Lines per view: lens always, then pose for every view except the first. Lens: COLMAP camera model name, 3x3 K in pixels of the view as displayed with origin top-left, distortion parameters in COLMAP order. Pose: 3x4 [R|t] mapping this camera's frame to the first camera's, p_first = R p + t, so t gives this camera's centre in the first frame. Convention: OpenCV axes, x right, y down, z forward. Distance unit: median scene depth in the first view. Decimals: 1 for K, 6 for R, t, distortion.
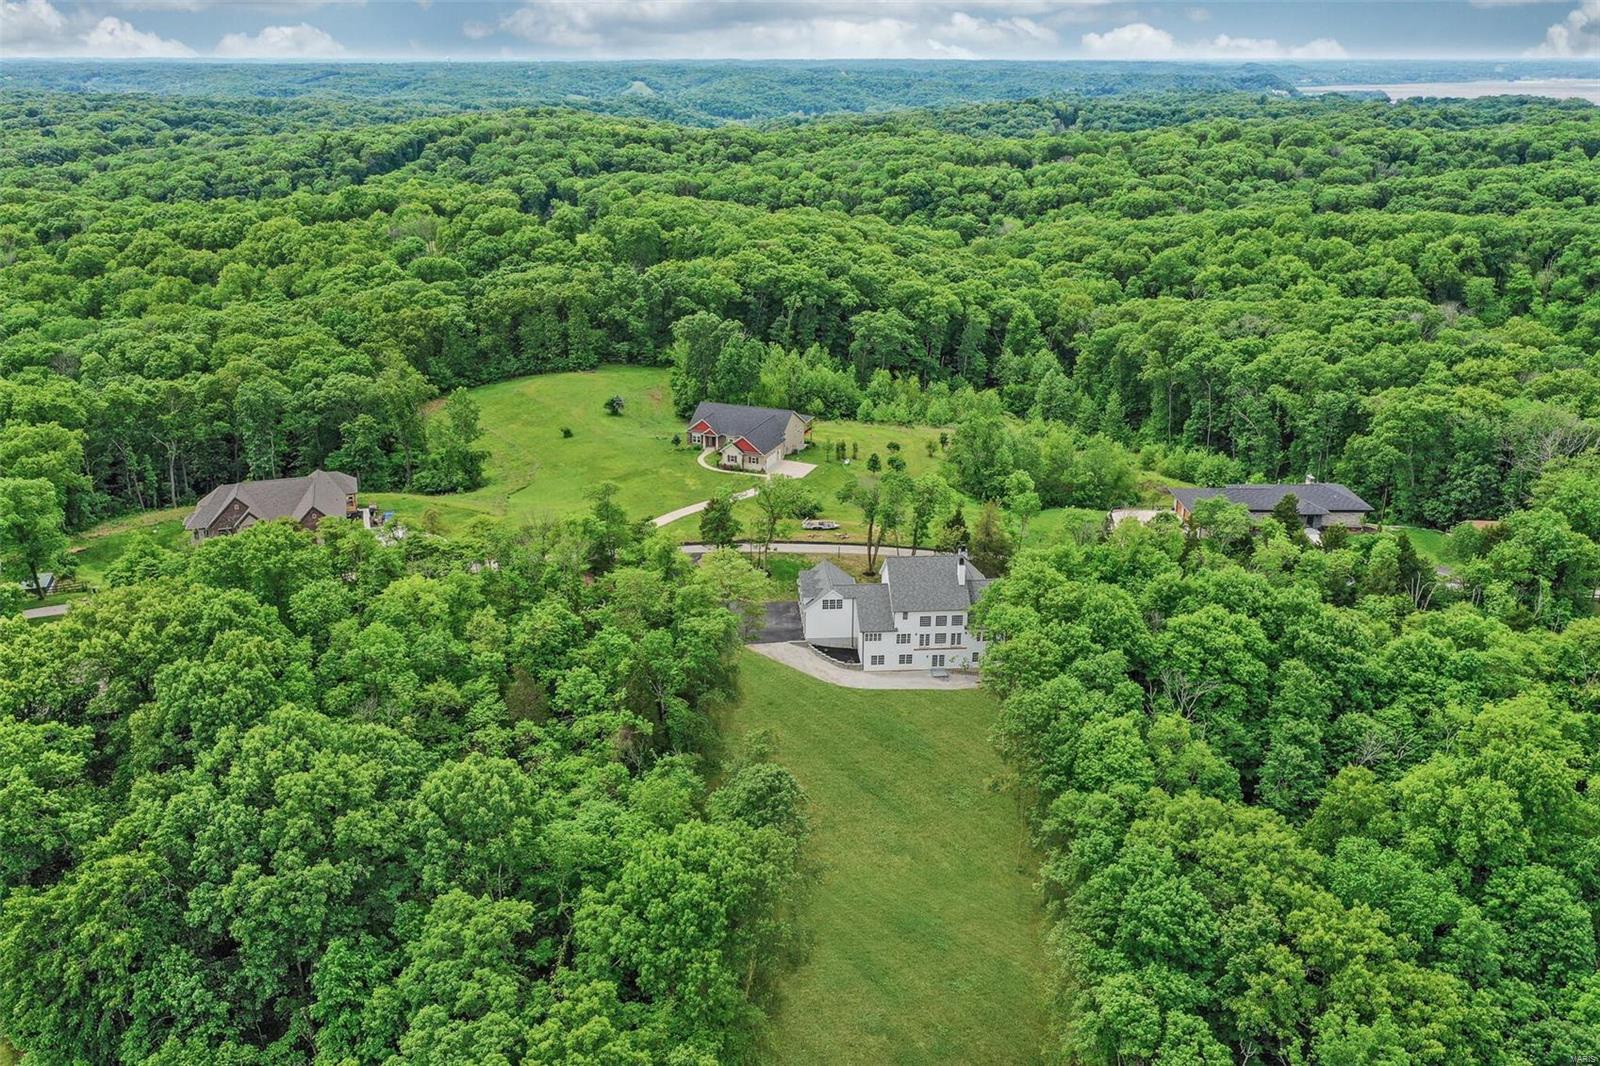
lens RADIAL K [[1262.4, 0, 793.6], [0, 1262.4, 537.0], [0, 0, 1]] dist [0.008108, -0.003219]
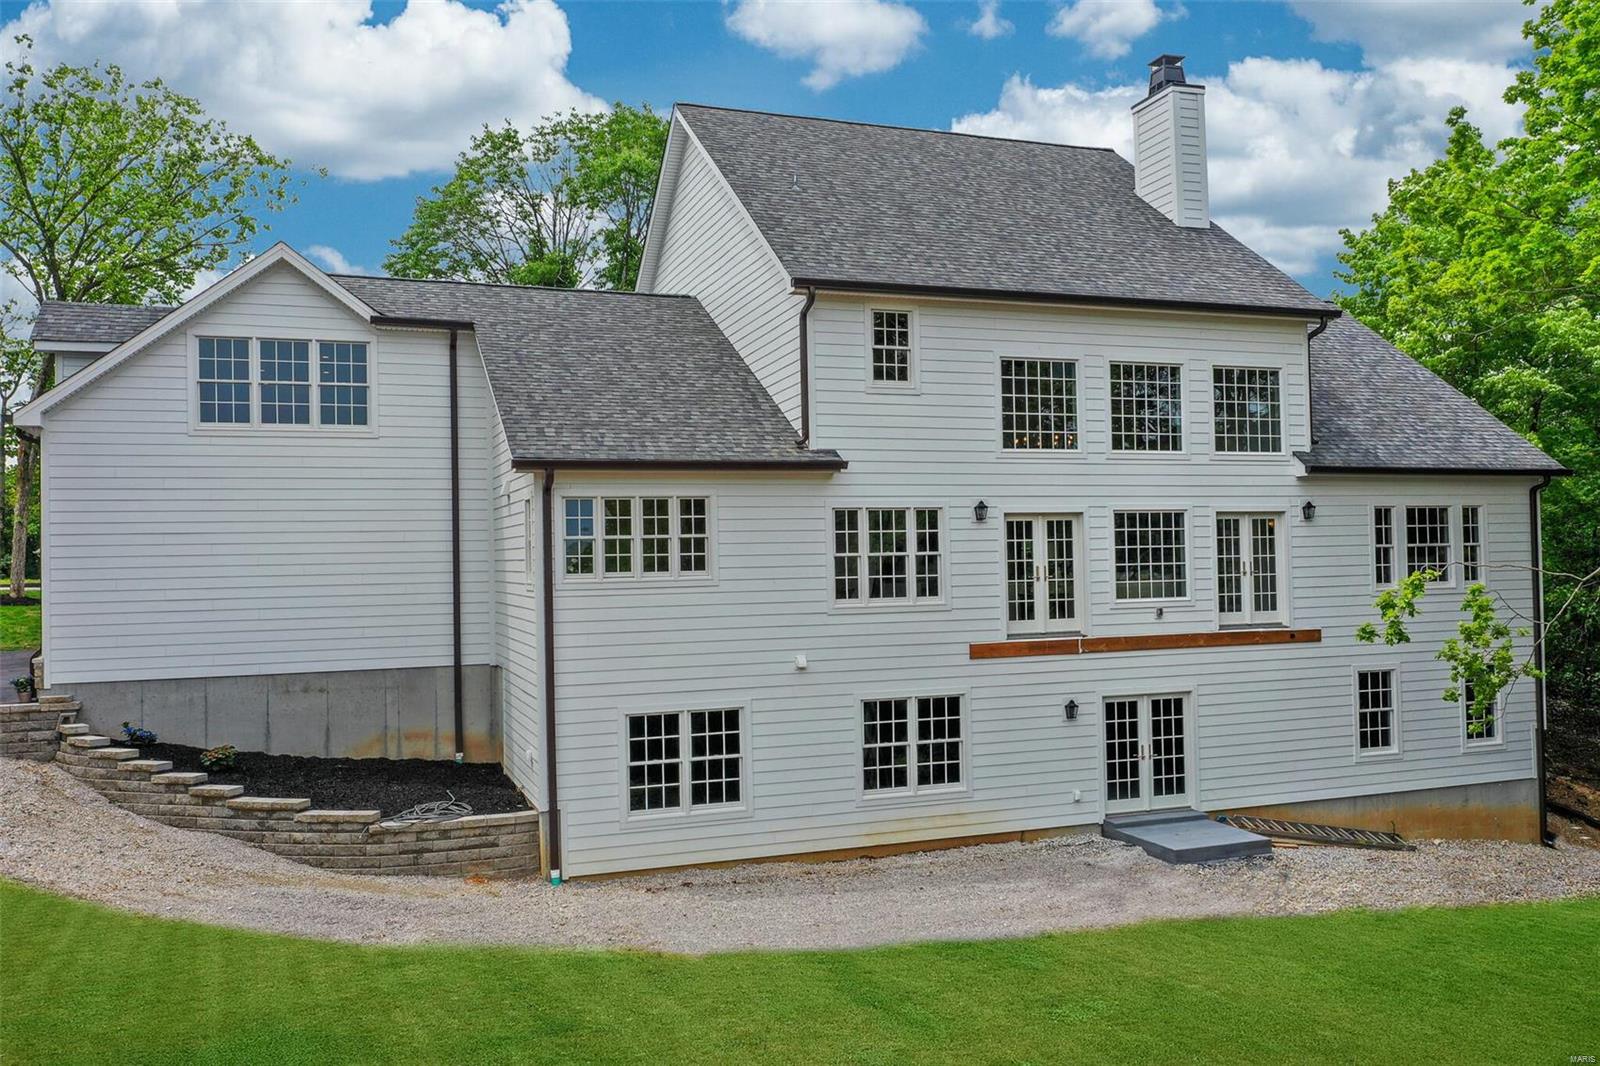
lens RADIAL K [[1262.4, 0, 790.8], [0, 1262.4, 532.0], [0, 0, 1]] dist [0.008108, -0.003219]
pose [[0.962343, -0.013018, 0.271526, 0.021159], [0.115738, 0.923419, -0.365926, 0.056312], [-0.245968, 0.383572, 0.890153, 0.414099]]
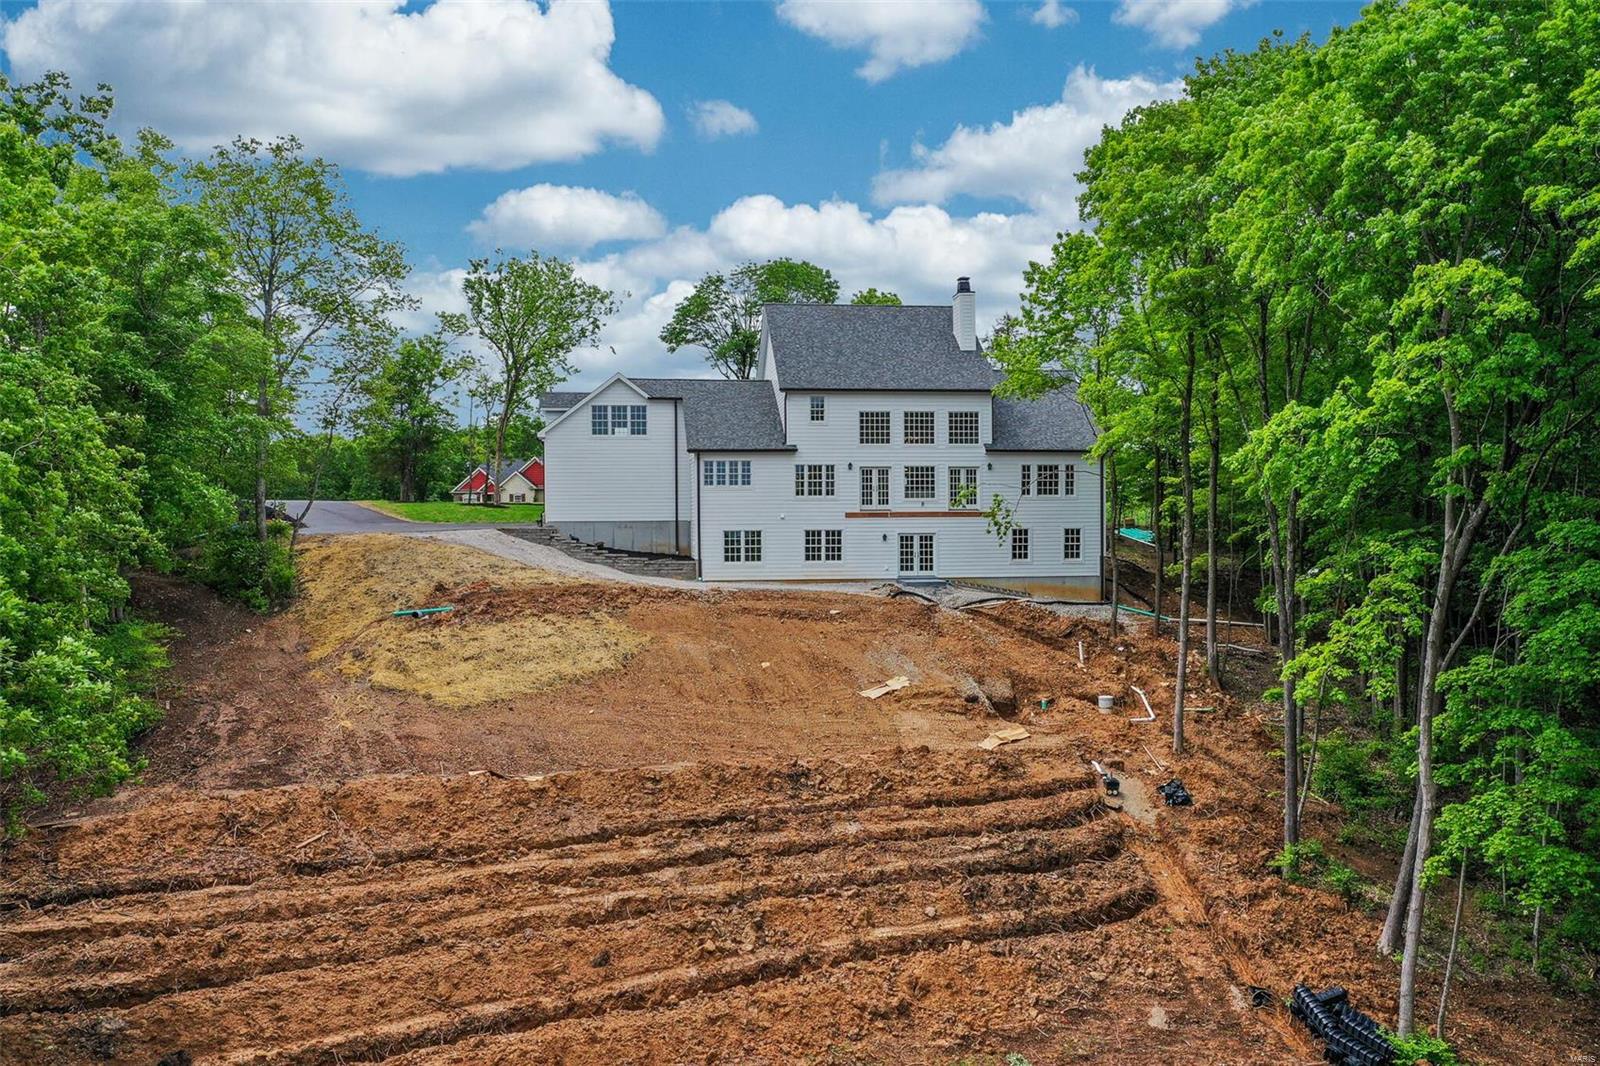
lens RADIAL K [[1262.4, 0, 796.1], [0, 1262.4, 524.5], [0, 0, 1]] dist [0.008108, -0.003219]
pose [[0.998534, -0.007190, 0.053643, 0.029196], [0.025808, 0.934450, -0.355157, 0.100039], [-0.047573, 0.356021, 0.933266, 0.314000]]
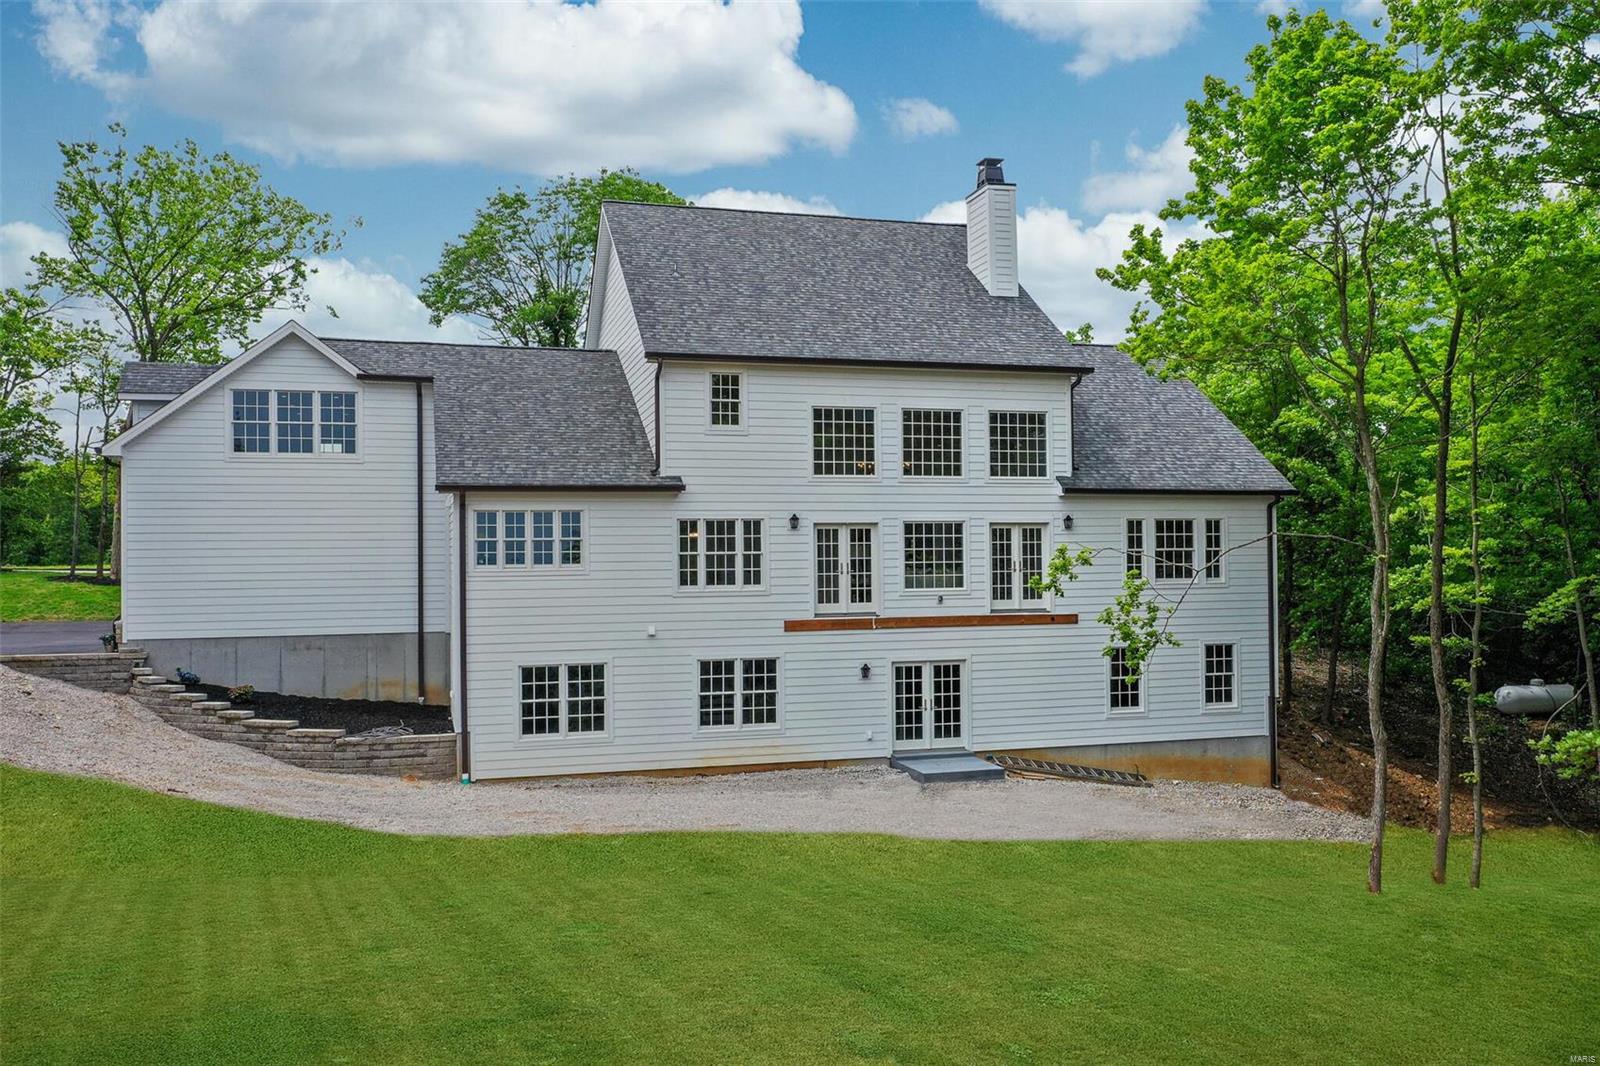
lens RADIAL K [[1262.4, 0, 796.1], [0, 1262.4, 535.1], [0, 0, 1]] dist [0.008108, -0.003219]
pose [[0.978391, -0.006499, 0.206663, 0.029166], [0.083245, 0.927301, -0.364943, 0.064277], [-0.189268, 0.374260, 0.907803, 0.393151]]
